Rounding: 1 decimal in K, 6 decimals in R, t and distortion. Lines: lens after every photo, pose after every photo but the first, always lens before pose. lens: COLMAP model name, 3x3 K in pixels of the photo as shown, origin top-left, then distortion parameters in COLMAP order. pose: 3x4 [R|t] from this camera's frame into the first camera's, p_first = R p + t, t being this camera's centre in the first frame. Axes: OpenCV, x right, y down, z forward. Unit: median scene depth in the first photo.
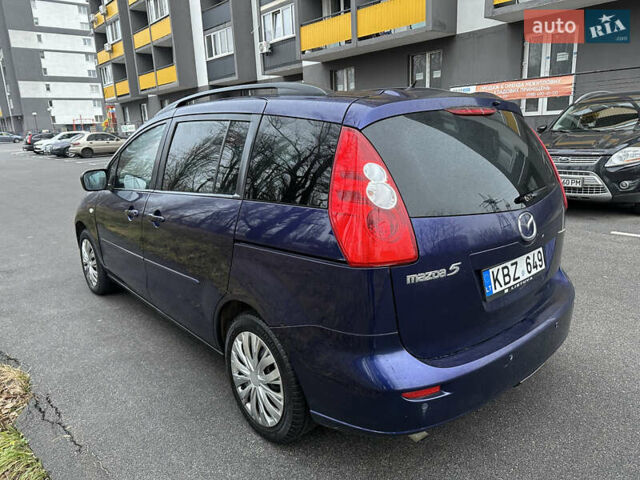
lens RADIAL K [[435.7, 0, 320.0], [0, 435.7, 240.0], [0, 0, 1]] dist [0.001588, -0.005631]
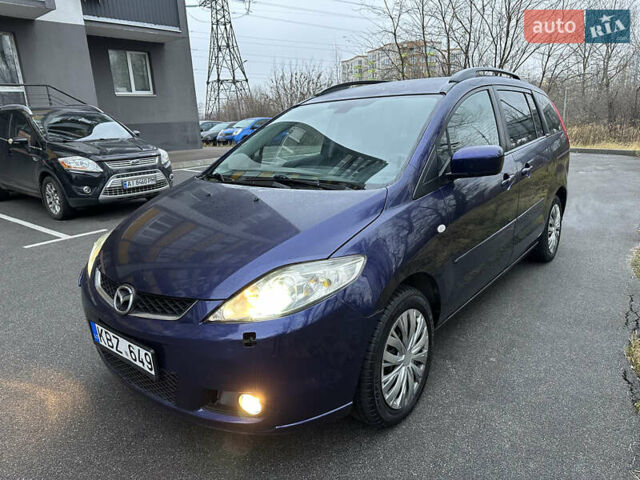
lens RADIAL K [[435.7, 0, 320.0], [0, 435.7, 240.0], [0, 0, 1]] dist [0.001588, -0.005631]
pose [[-0.144393, -0.215842, 0.965693, -0.643419], [0.293591, 0.922630, 0.250116, -0.147314], [-0.944963, 0.319633, -0.069852, 0.727647]]
